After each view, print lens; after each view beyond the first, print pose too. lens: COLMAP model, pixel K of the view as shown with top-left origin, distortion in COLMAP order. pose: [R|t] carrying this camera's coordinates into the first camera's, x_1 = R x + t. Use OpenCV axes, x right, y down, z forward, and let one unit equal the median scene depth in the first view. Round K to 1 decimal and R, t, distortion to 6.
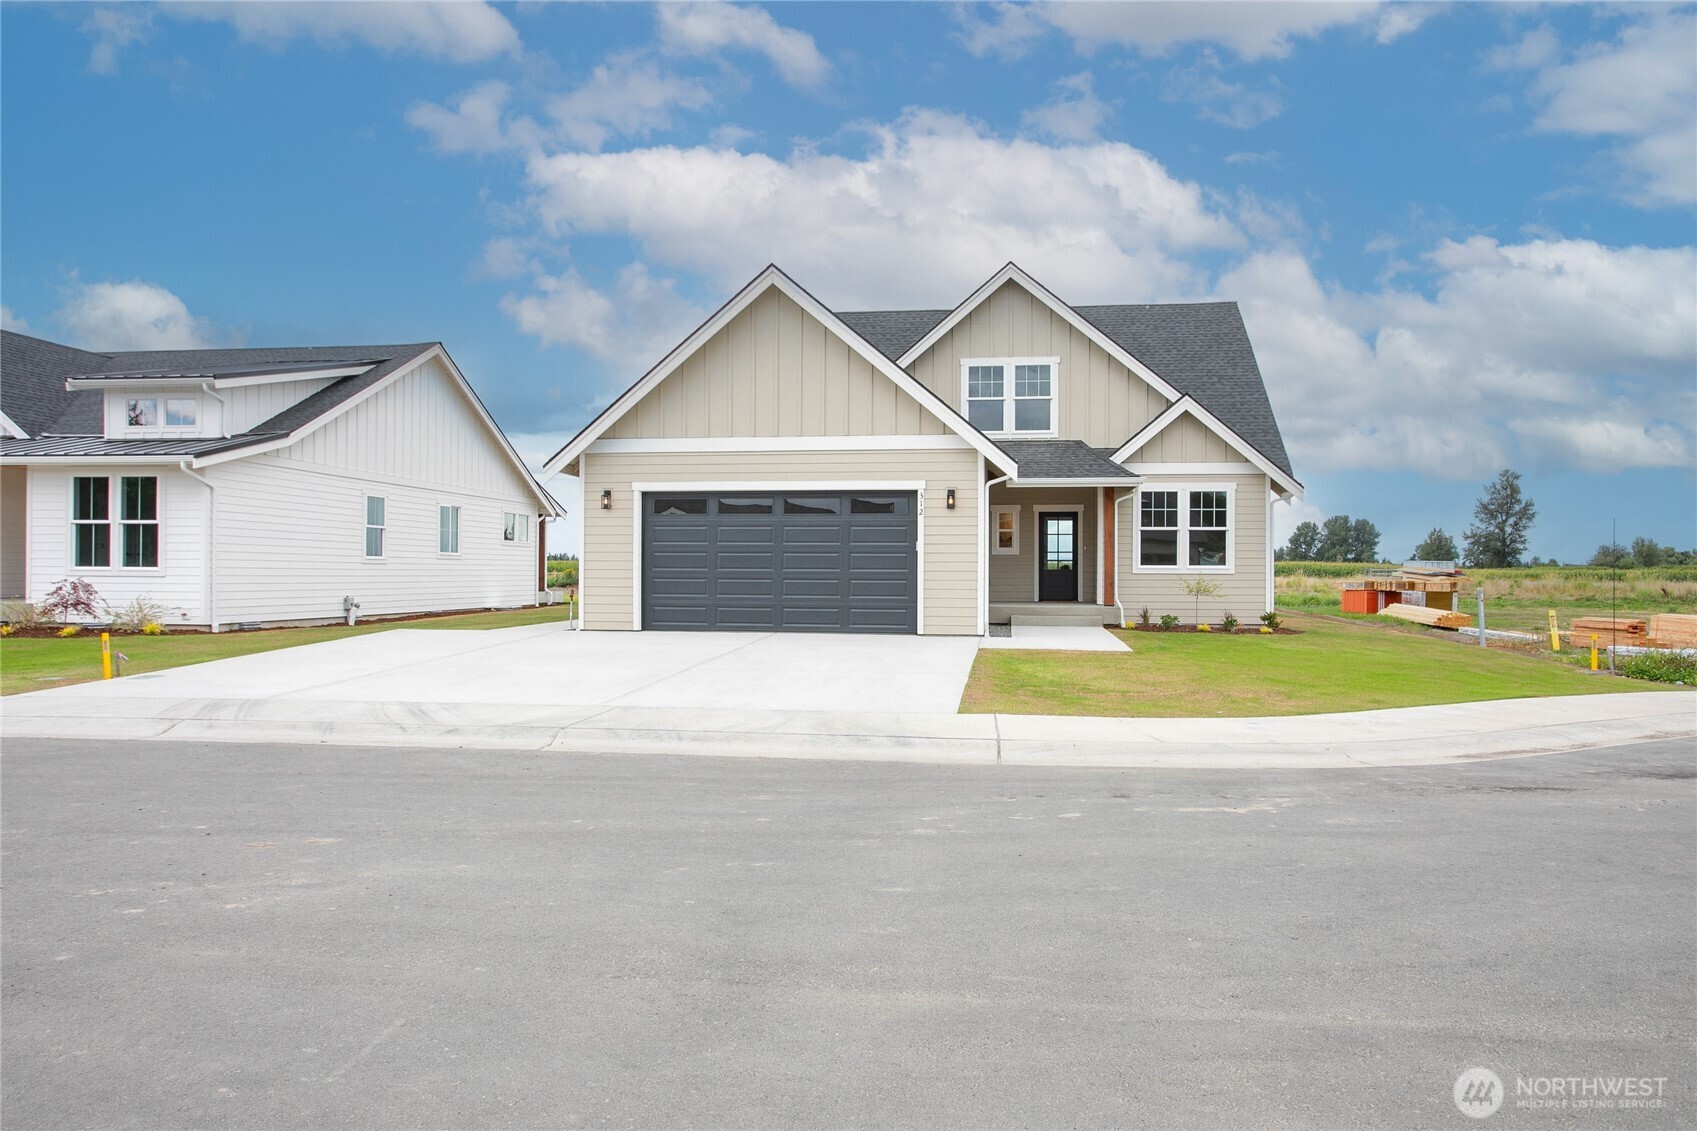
lens RADIAL K [[1215.8, 0, 843.2], [0, 1215.8, 564.1], [0, 0, 1]] dist [-0.010759, -0.011196]
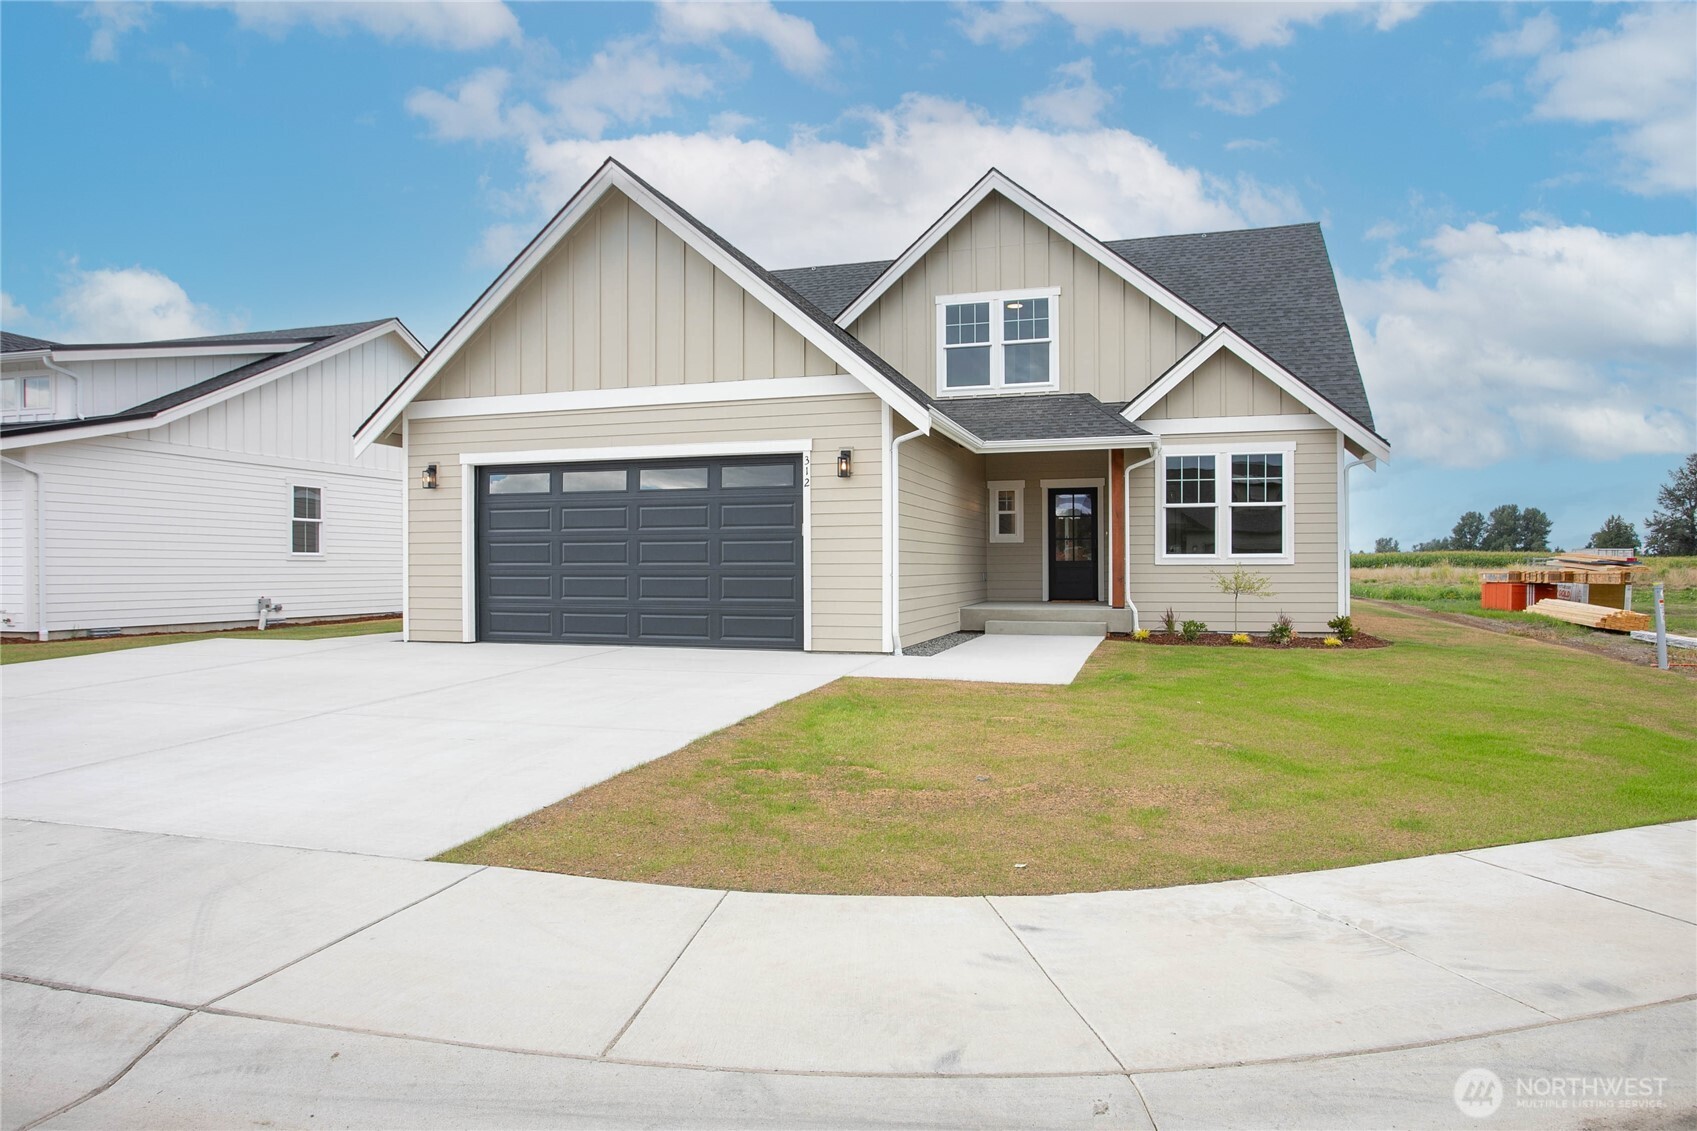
lens RADIAL K [[1031.5, 0, 892.9], [0, 1031.5, 563.9], [0, 0, 1]] dist [-0.019910, 0.011608]
pose [[0.986676, -0.007966, -0.162500, 0.181575], [0.008660, 0.999956, 0.003567, 0.003393], [0.162464, -0.004926, 0.986702, 0.337089]]
